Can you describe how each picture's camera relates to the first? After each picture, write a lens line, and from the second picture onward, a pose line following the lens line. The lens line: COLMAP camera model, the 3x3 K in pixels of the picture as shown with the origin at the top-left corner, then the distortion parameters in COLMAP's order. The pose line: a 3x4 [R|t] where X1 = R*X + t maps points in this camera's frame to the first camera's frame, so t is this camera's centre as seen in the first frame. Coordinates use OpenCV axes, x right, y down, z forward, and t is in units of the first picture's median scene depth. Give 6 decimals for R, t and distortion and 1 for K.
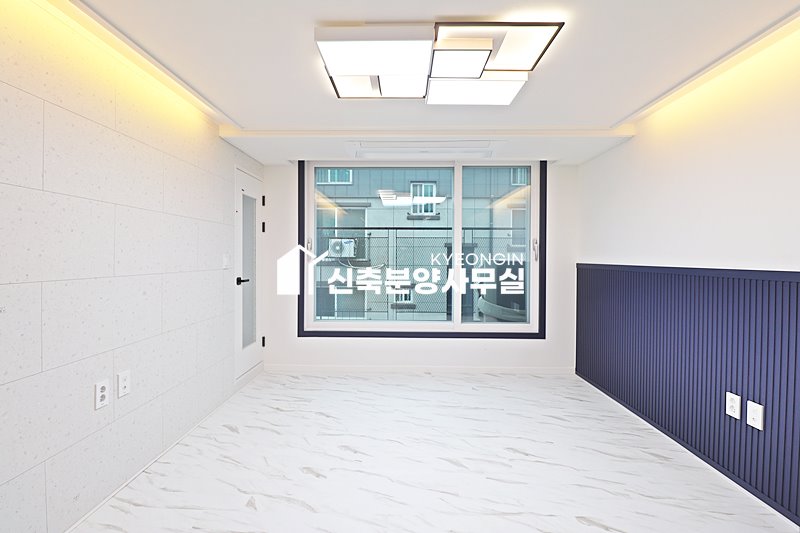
lens RADIAL K [[367.0, 0, 396.1], [0, 367.0, 261.7], [0, 0, 1]] dist [-0.000965, -0.015508]
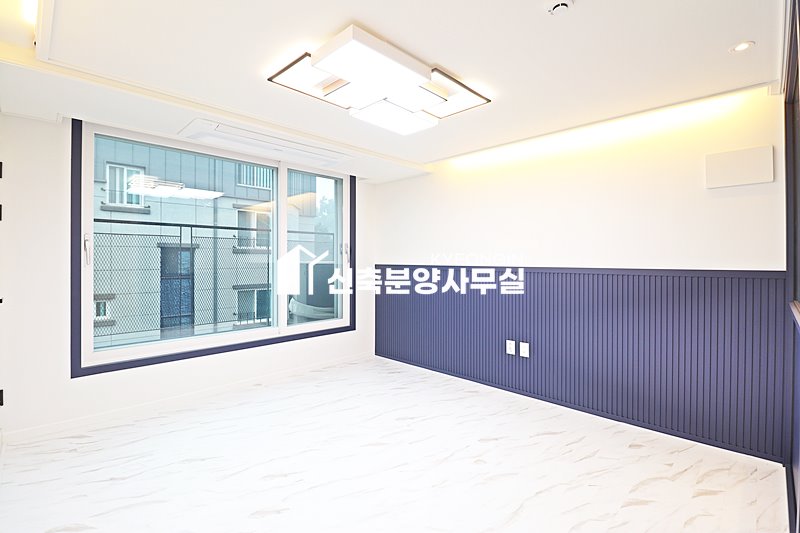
lens RADIAL K [[367.0, 0, 396.1], [0, 367.0, 261.7], [0, 0, 1]] dist [-0.000965, -0.015508]
pose [[0.688624, -0.007663, 0.725078, -0.354400], [0.011042, 0.999939, 0.000082, -0.004301], [-0.725034, 0.007950, 0.688667, 0.107143]]
